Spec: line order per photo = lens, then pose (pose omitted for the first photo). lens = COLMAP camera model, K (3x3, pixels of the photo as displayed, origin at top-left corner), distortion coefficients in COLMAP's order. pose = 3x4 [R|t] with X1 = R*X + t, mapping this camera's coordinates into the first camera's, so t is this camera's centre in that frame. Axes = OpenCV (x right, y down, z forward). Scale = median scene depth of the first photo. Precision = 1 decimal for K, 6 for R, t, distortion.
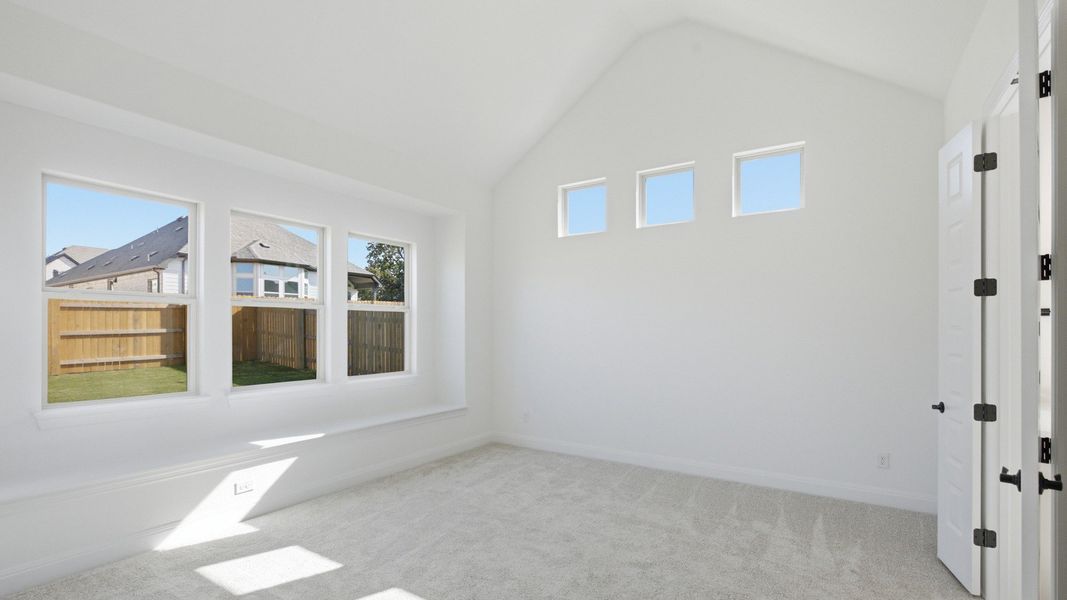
lens RADIAL K [[483.1, 0, 545.5], [0, 483.1, 330.8], [0, 0, 1]] dist [-0.004921, 0.000474]
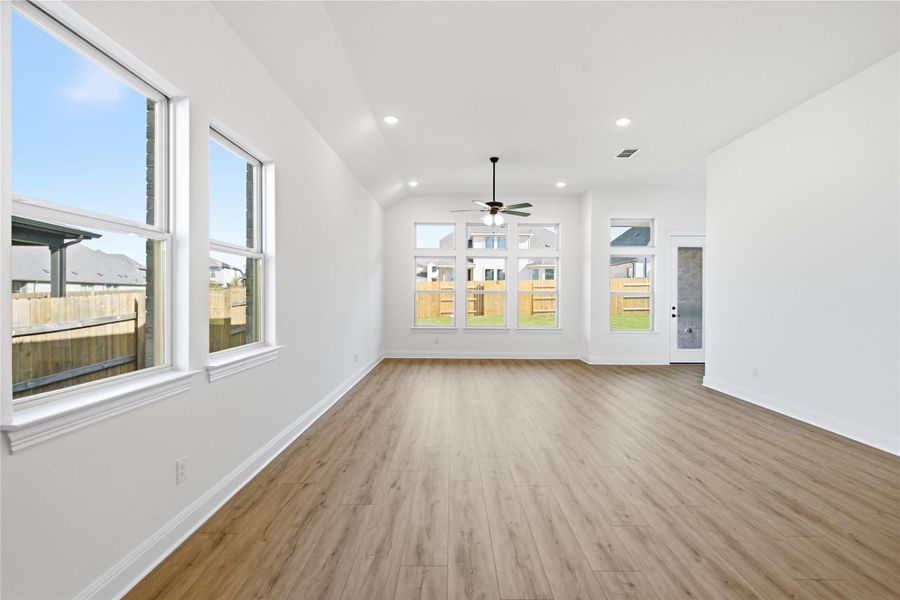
lens RADIAL K [[408.1, 0, 455.6], [0, 408.1, 301.4], [0, 0, 1]] dist [-0.002300, 0.000426]
pose [[0.539130, 0.014656, -0.842095, 0.210605], [-0.007923, 0.999893, 0.012329, 0.009069], [0.842186, 0.000025, 0.539188, -0.687819]]
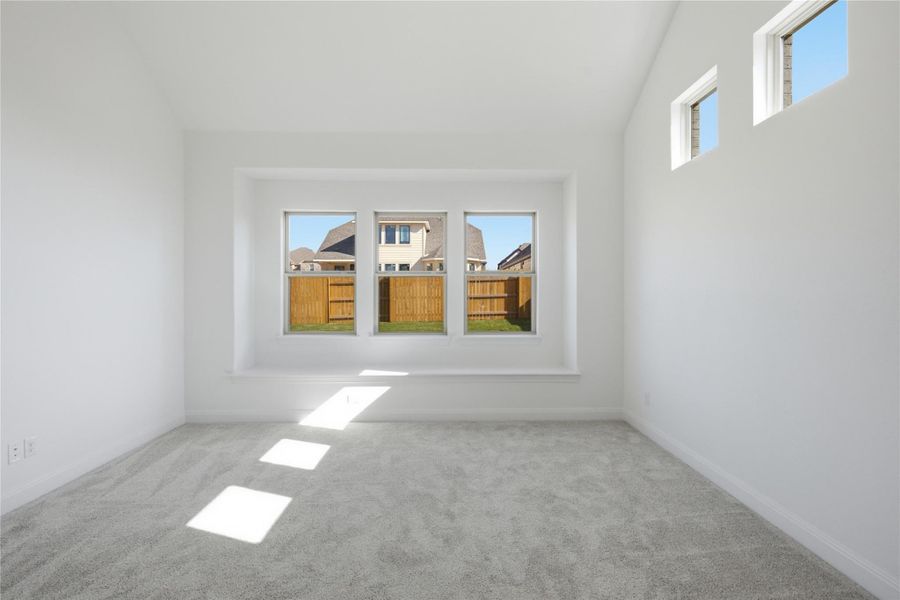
lens RADIAL K [[408.1, 0, 453.8], [0, 408.1, 295.1], [0, 0, 1]] dist [-0.002300, 0.000426]
pose [[0.550790, -0.000503, -0.834644, 0.177959], [-0.000873, 0.999999, -0.001179, 0.001806], [0.834643, 0.001378, 0.550789, 0.171071]]
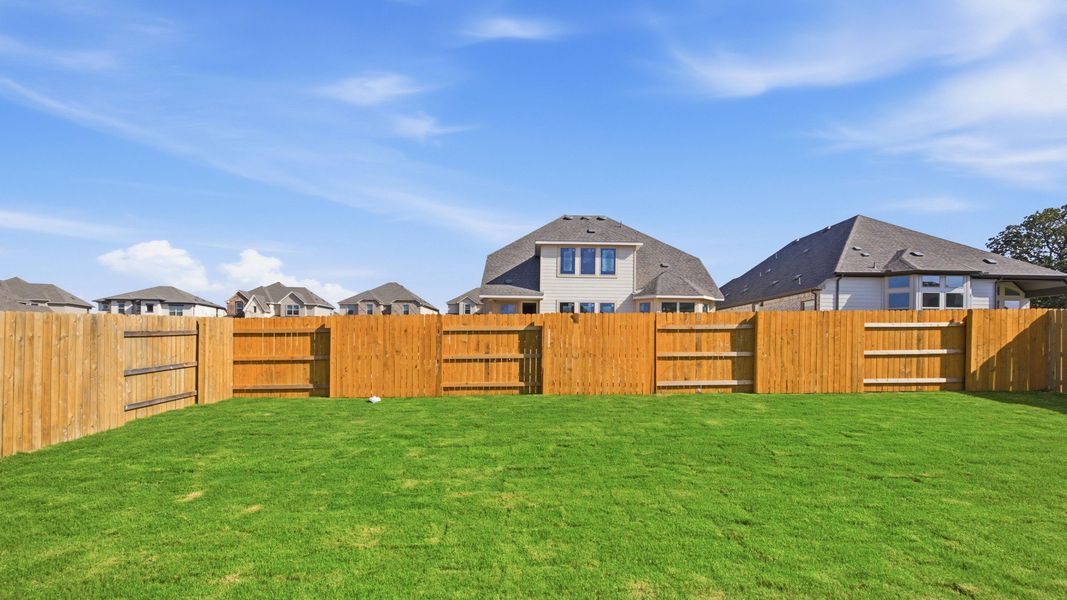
lens RADIAL K [[505.1, 0, 533.4], [0, 505.1, 346.3], [0, 0, 1]] dist [-0.005526, 0.000551]
pose [[0.539673, 0.006844, -0.841847, -0.422305], [-0.015448, 0.999879, -0.001775, 0.003763], [0.841733, 0.013963, 0.539714, -0.158435]]
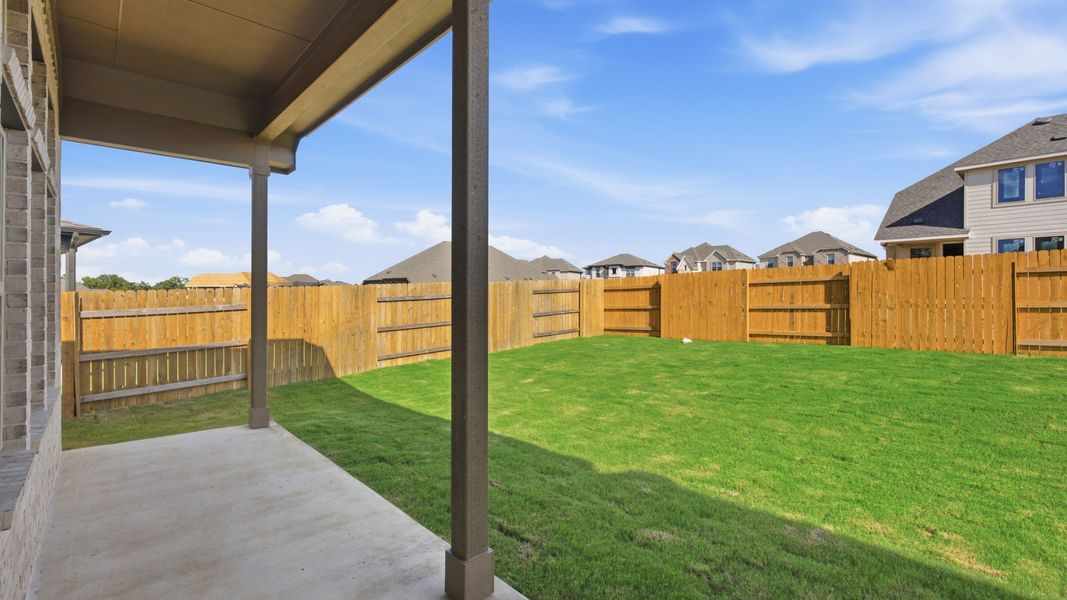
lens RADIAL K [[483.1, 0, 532.9], [0, 483.1, 296.3], [0, 0, 1]] dist [-0.004921, 0.000474]
pose [[-0.268448, 0.000282, -0.963294, -0.213234], [-0.004098, 0.999991, 0.001434, 0.002937], [0.963285, 0.004332, -0.268445, 0.046030]]
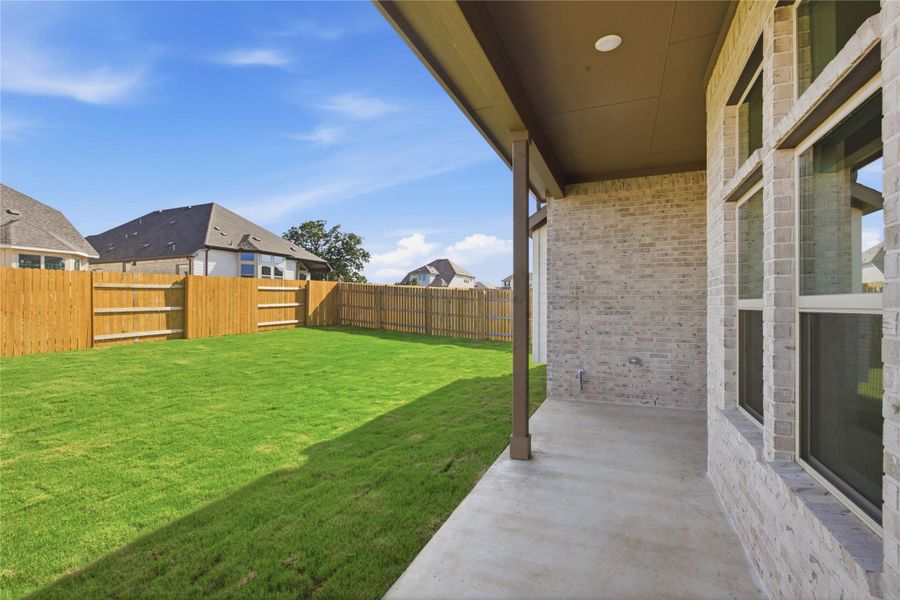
lens RADIAL K [[404.8, 0, 450.1], [0, 404.8, 302.5], [0, 0, 1]] dist [0.003837, 0.000106]
pose [[0.988665, 0.003173, 0.150106, -0.511525], [-0.002169, 0.999974, -0.006856, 0.001652], [-0.150123, 0.006453, 0.988646, -0.361390]]
